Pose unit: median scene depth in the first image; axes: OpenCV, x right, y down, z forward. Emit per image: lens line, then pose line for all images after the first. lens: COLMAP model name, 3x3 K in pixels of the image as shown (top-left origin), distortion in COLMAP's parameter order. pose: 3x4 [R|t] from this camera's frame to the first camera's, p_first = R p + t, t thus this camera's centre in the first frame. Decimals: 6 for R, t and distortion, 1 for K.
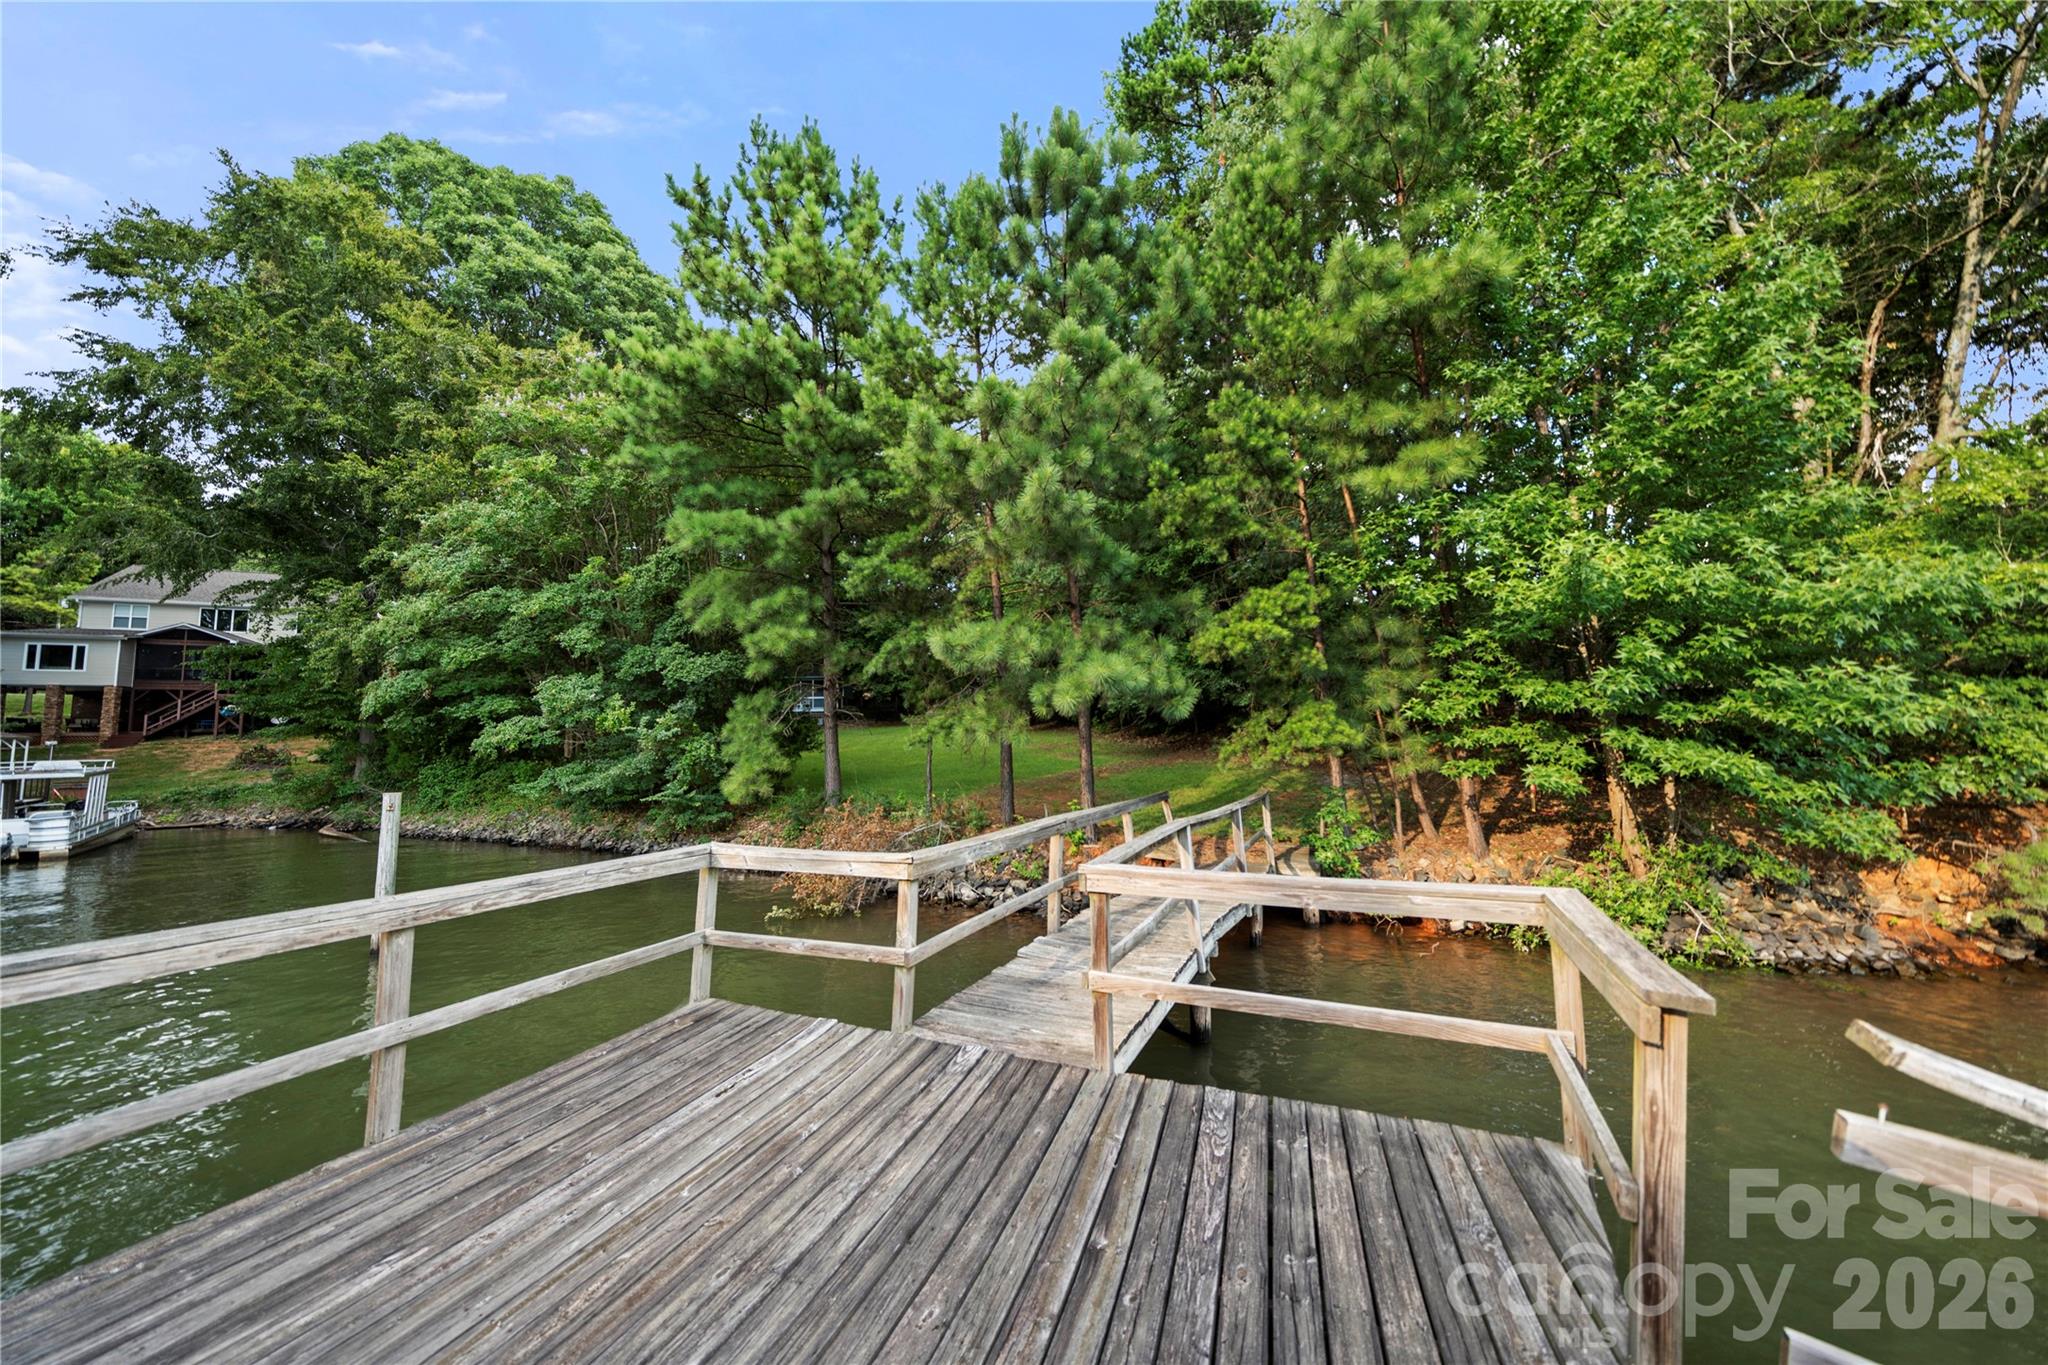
lens RADIAL K [[703.7, 0, 1014.3], [0, 703.7, 677.0], [0, 0, 1]] dist [-0.000188, 0.000089]
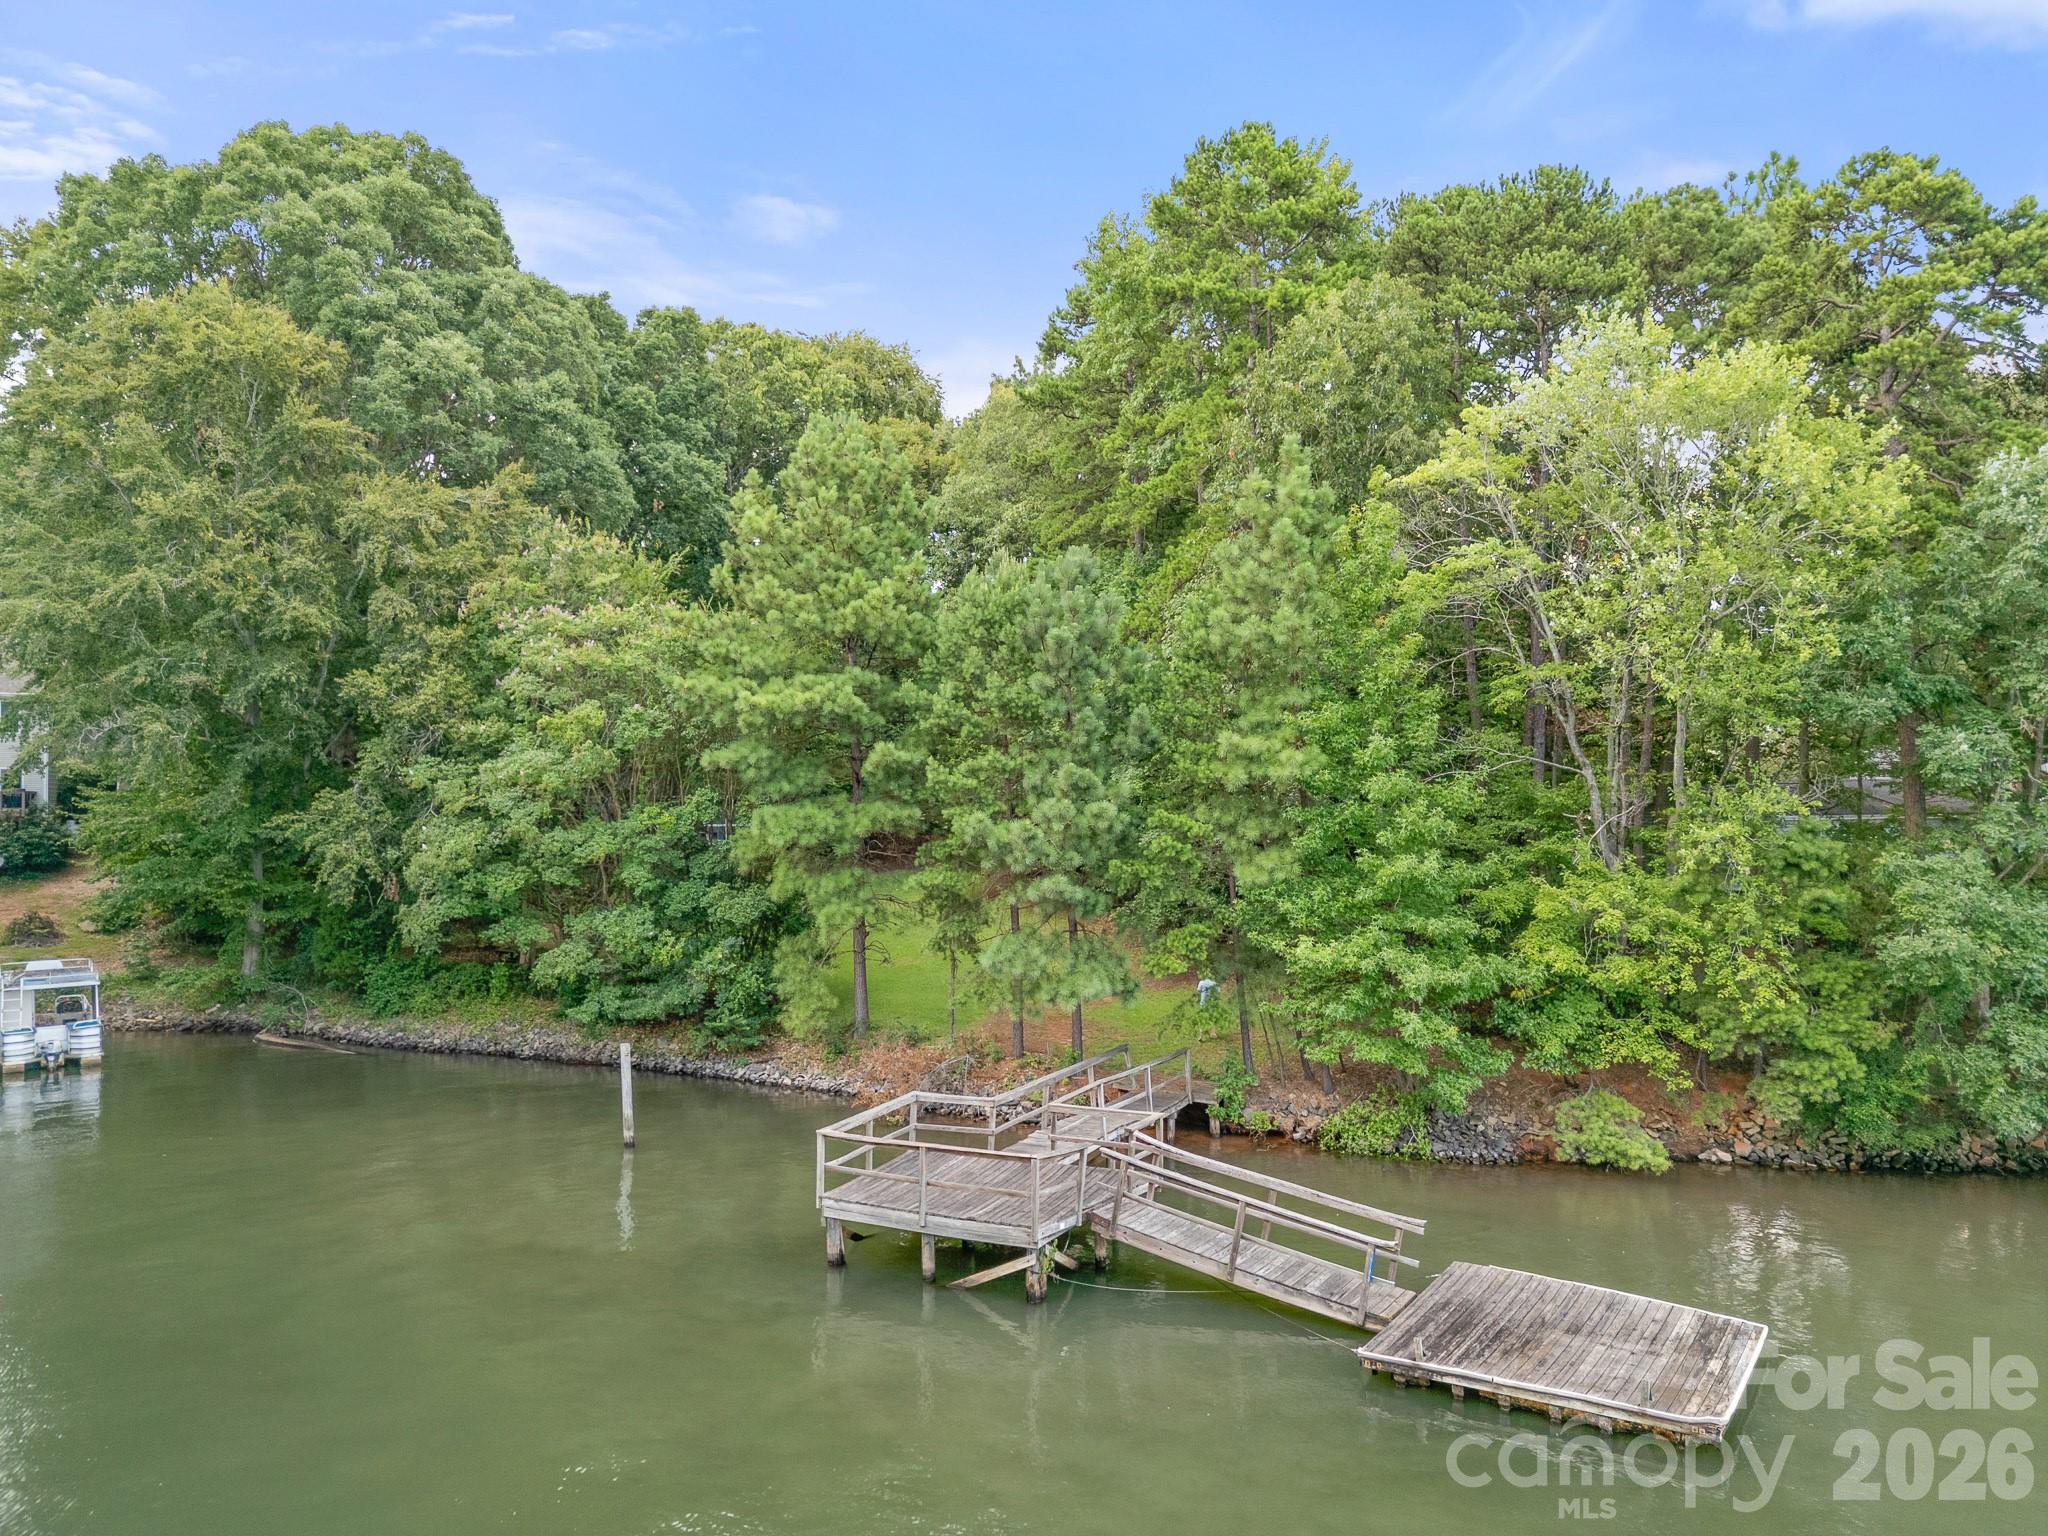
lens RADIAL K [[1463.6, 0, 1024.0], [0, 1463.6, 768.0], [0, 0, 1]] dist [0.103424, -0.110753]
pose [[0.999816, 0.016174, 0.010290, -0.024429], [-0.016873, 0.997265, 0.071959, -0.358380], [-0.009098, -0.072119, 0.997355, -1.151349]]
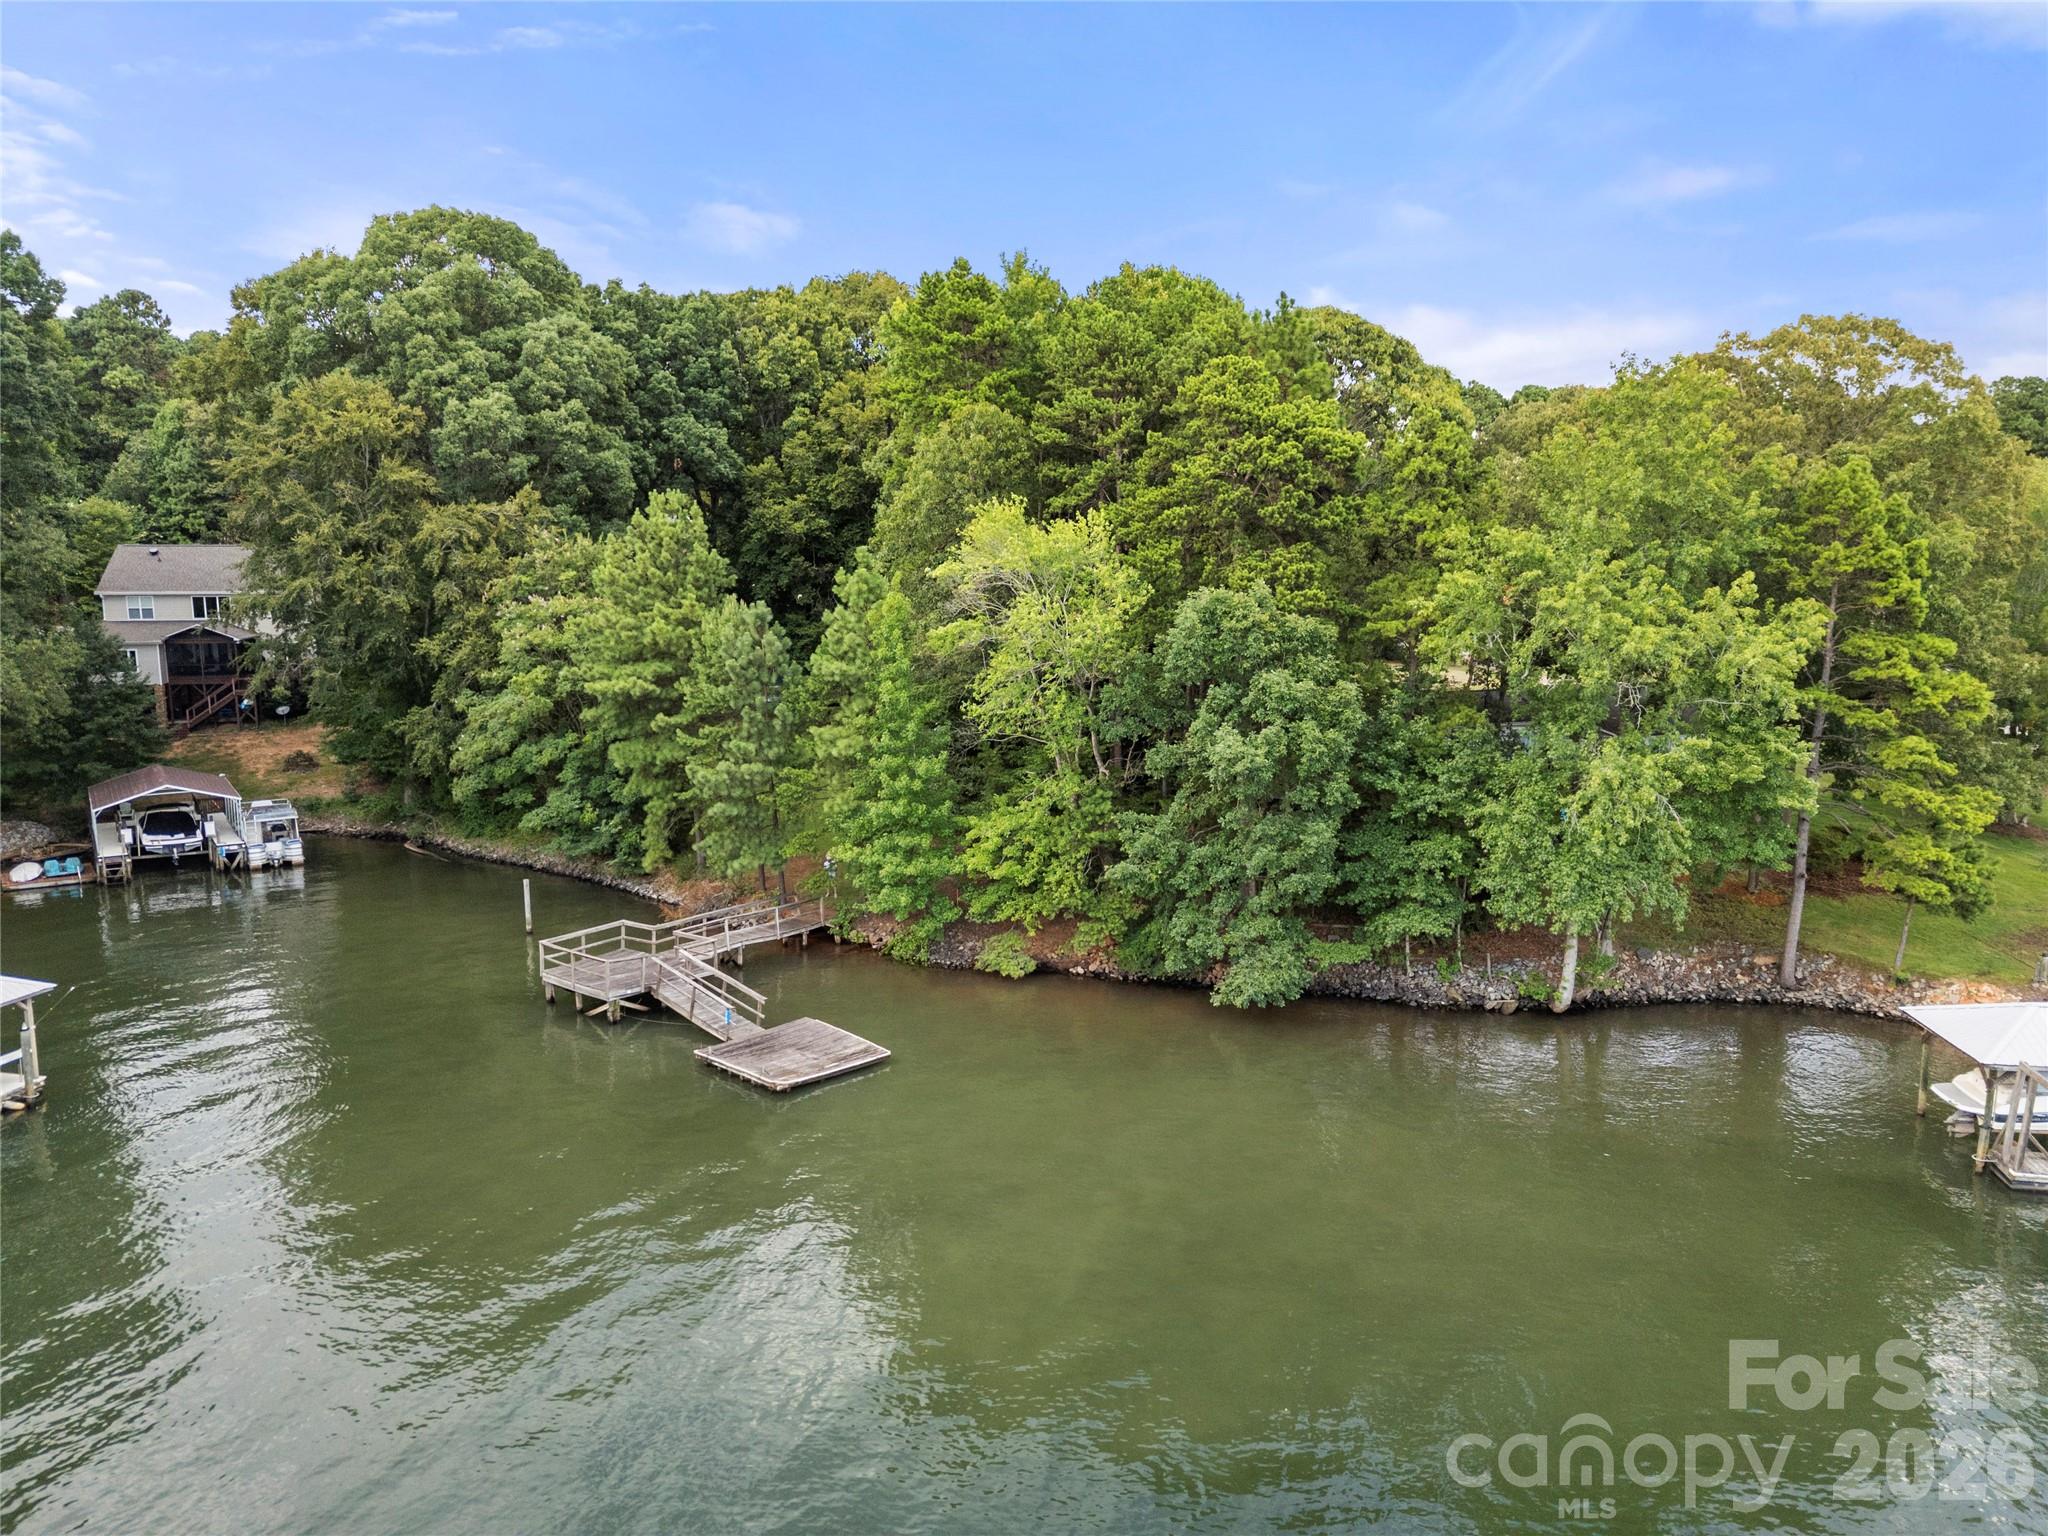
lens RADIAL K [[1463.6, 0, 1024.0], [0, 1463.6, 768.0], [0, 0, 1]] dist [0.103424, -0.110753]
pose [[0.982033, 0.043971, -0.183517, 1.136301], [0.001794, 0.970256, 0.242075, -0.896809], [0.188703, -0.238055, 0.952744, -2.201698]]
